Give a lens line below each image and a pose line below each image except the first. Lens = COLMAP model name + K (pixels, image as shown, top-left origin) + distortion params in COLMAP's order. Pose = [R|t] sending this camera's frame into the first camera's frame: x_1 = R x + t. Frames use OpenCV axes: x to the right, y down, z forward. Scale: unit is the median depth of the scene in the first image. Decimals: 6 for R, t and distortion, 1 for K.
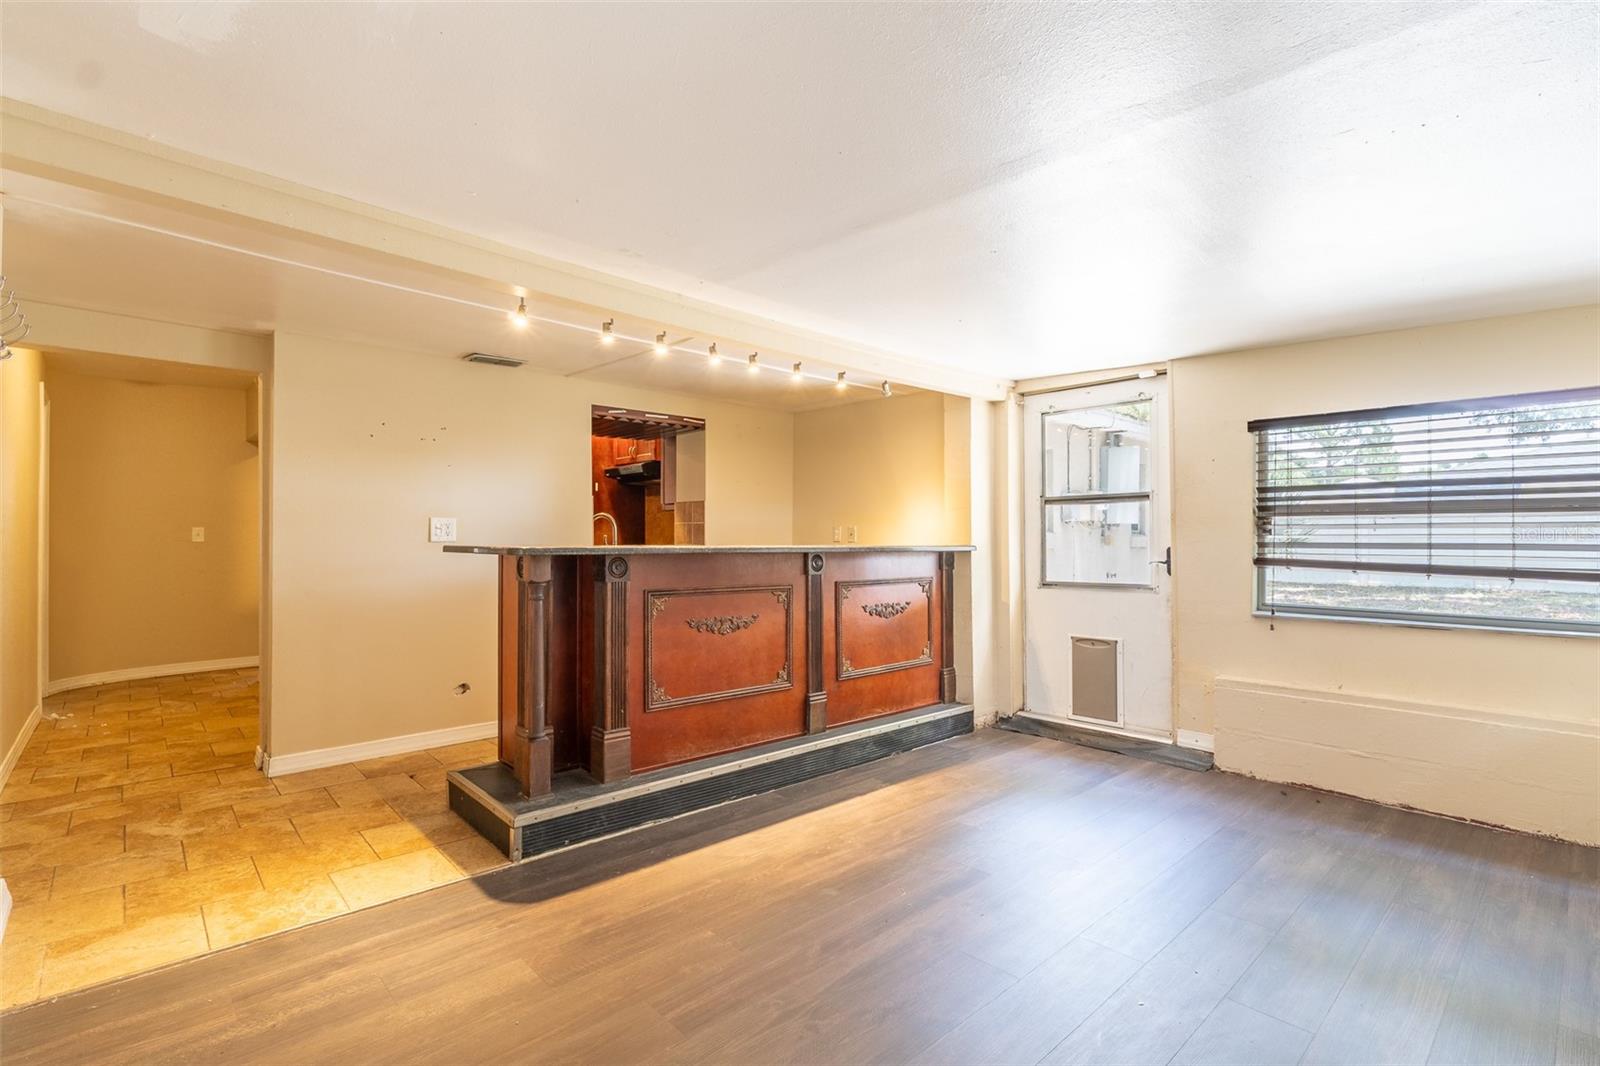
lens RADIAL K [[748.0, 0, 797.6], [0, 748.0, 536.9], [0, 0, 1]] dist [-0.003425, 0.000375]
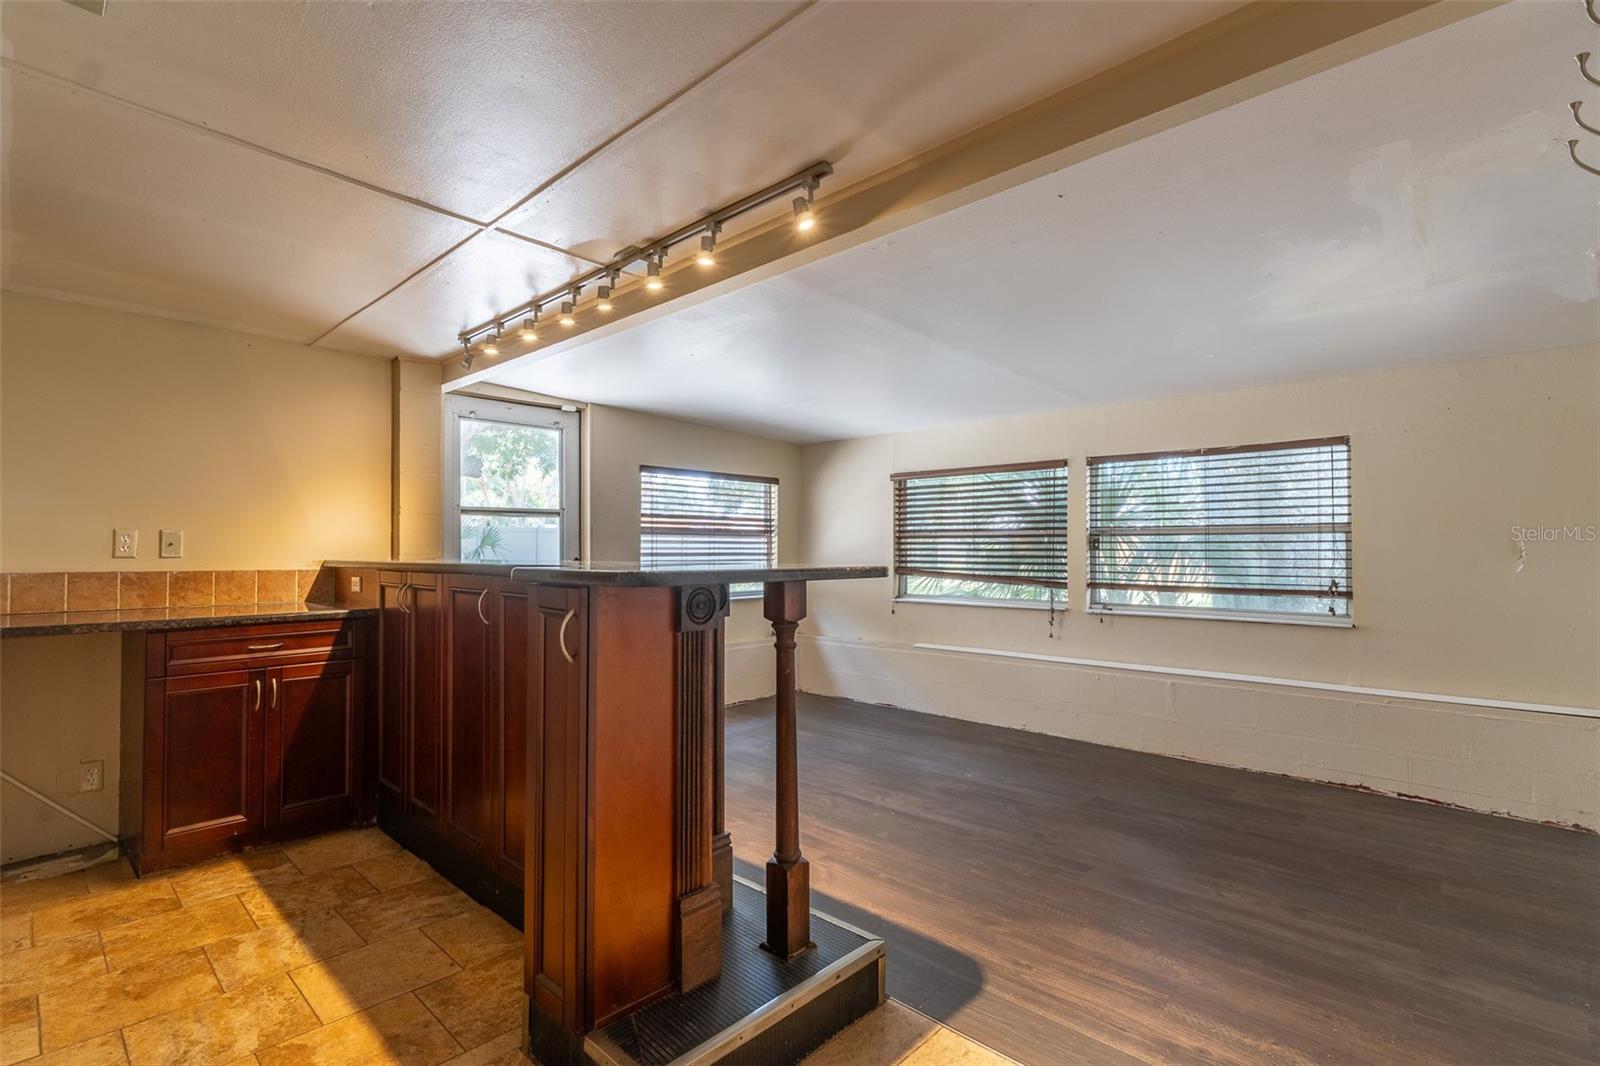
lens RADIAL K [[748.0, 0, 797.6], [0, 748.0, 536.9], [0, 0, 1]] dist [-0.003425, 0.000375]
pose [[-0.075052, 0.015714, 0.997056, -0.887989], [-0.003111, 0.999867, -0.015992, -0.002091], [-0.997175, -0.004302, -0.074993, 0.917936]]
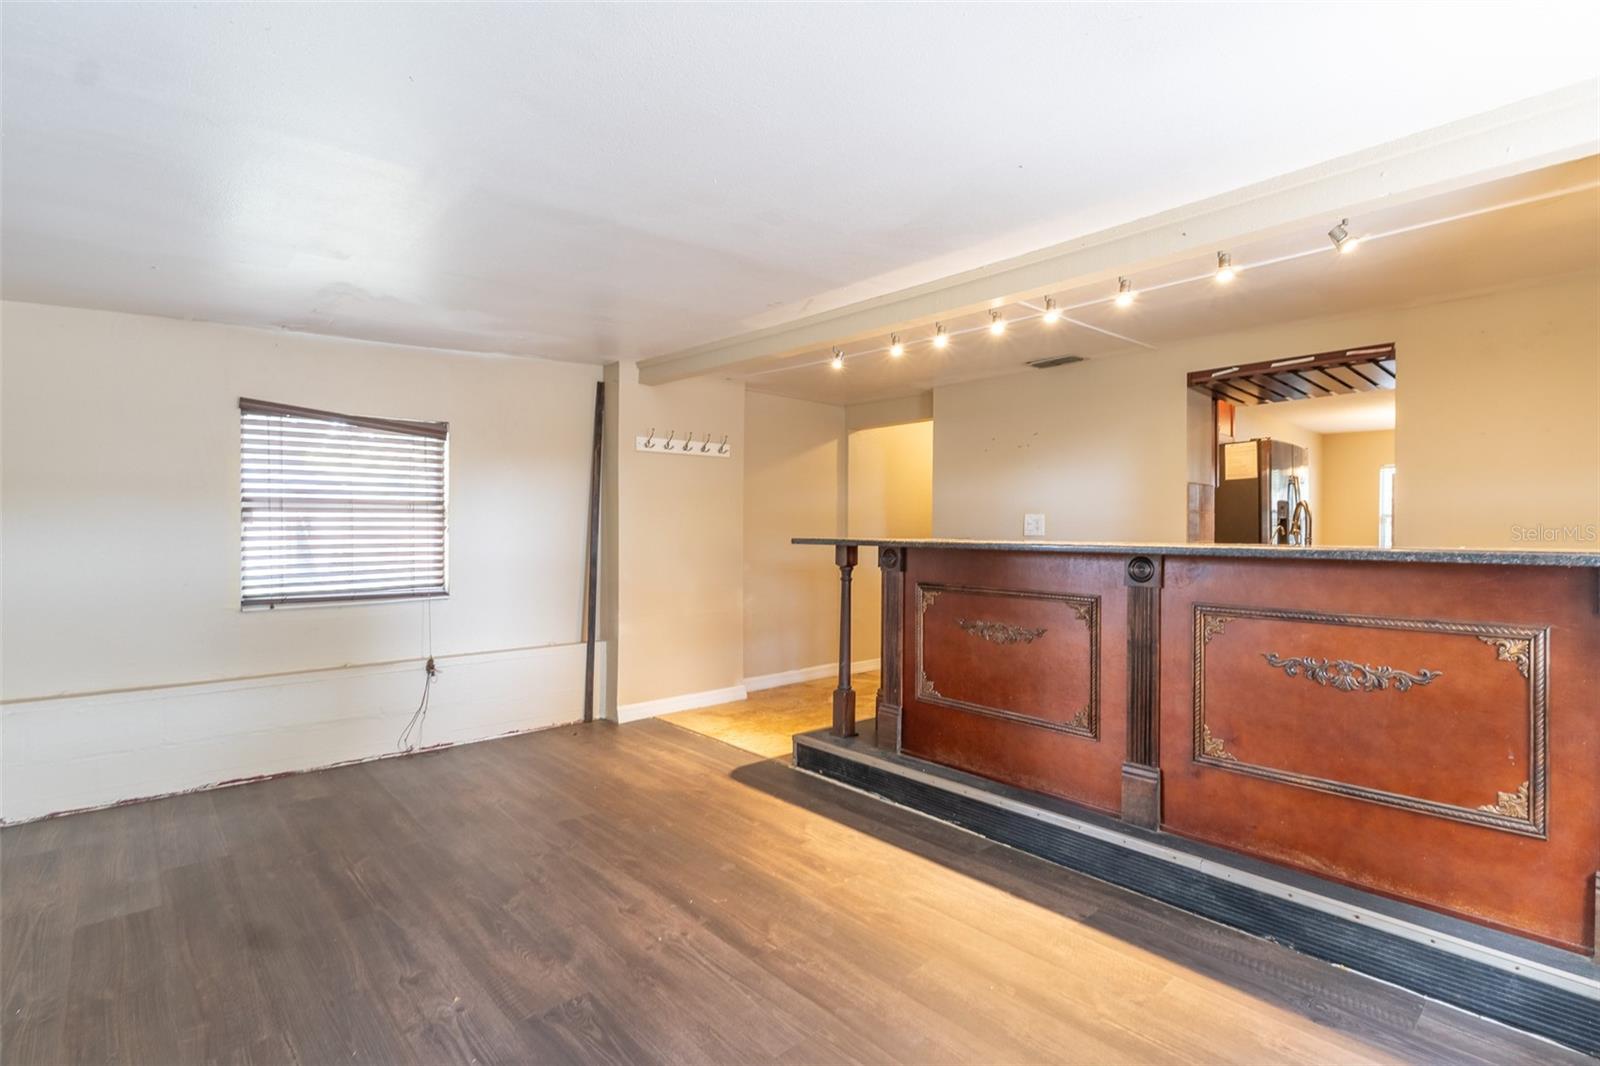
lens RADIAL K [[748.0, 0, 797.6], [0, 748.0, 536.9], [0, 0, 1]] dist [-0.003425, 0.000375]
pose [[-0.007838, 0.003690, -0.999962, 0.811000], [-0.002060, 0.999991, 0.003707, 0.004419], [0.999967, 0.002089, -0.007830, 0.819919]]
